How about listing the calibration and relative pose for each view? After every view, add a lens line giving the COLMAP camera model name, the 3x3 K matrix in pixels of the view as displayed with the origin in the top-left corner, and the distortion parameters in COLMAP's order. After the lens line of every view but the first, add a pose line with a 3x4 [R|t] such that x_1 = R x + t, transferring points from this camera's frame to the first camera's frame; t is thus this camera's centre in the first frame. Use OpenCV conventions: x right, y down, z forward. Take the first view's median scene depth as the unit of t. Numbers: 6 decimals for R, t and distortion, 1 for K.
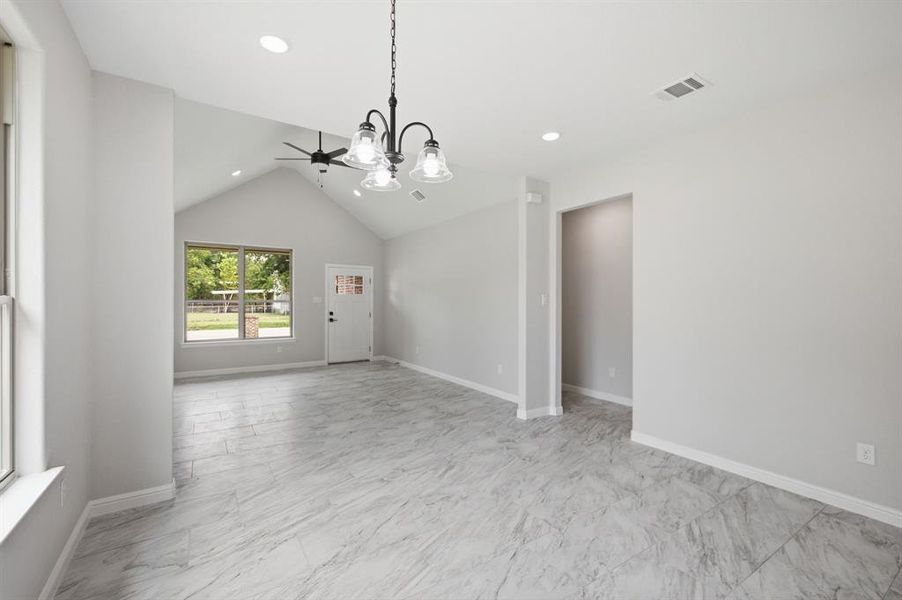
lens RADIAL K [[386.6, 0, 451.0], [0, 386.6, 300.0], [0, 0, 1]] dist [0.000804, -0.000019]
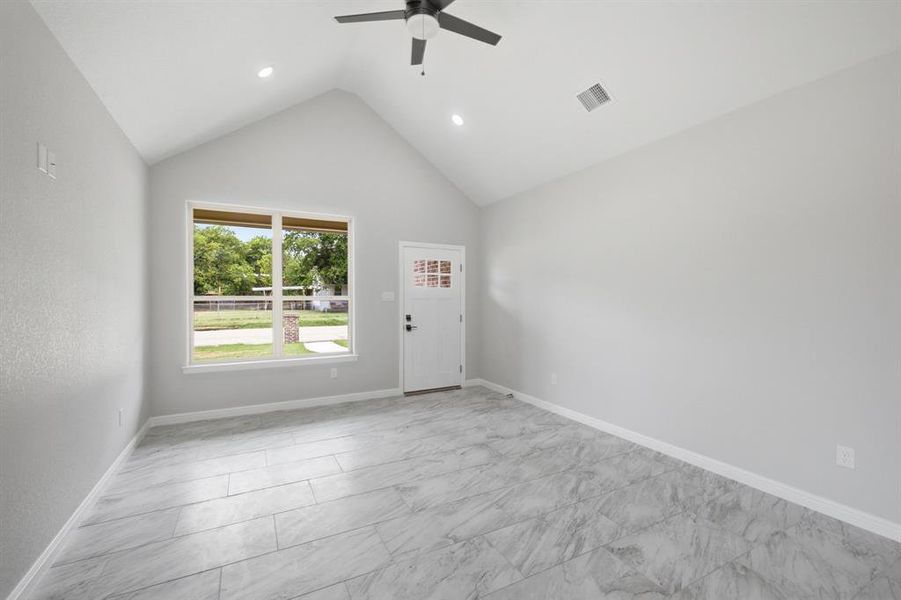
lens RADIAL K [[386.1, 0, 450.5], [0, 386.1, 300.0], [0, 0, 1]] dist [0.000804, -0.000019]
pose [[0.996424, -0.001269, -0.084490, -0.171818], [0.002061, 0.999955, 0.009294, -0.000475], [0.084474, -0.009434, 0.996381, 0.329981]]
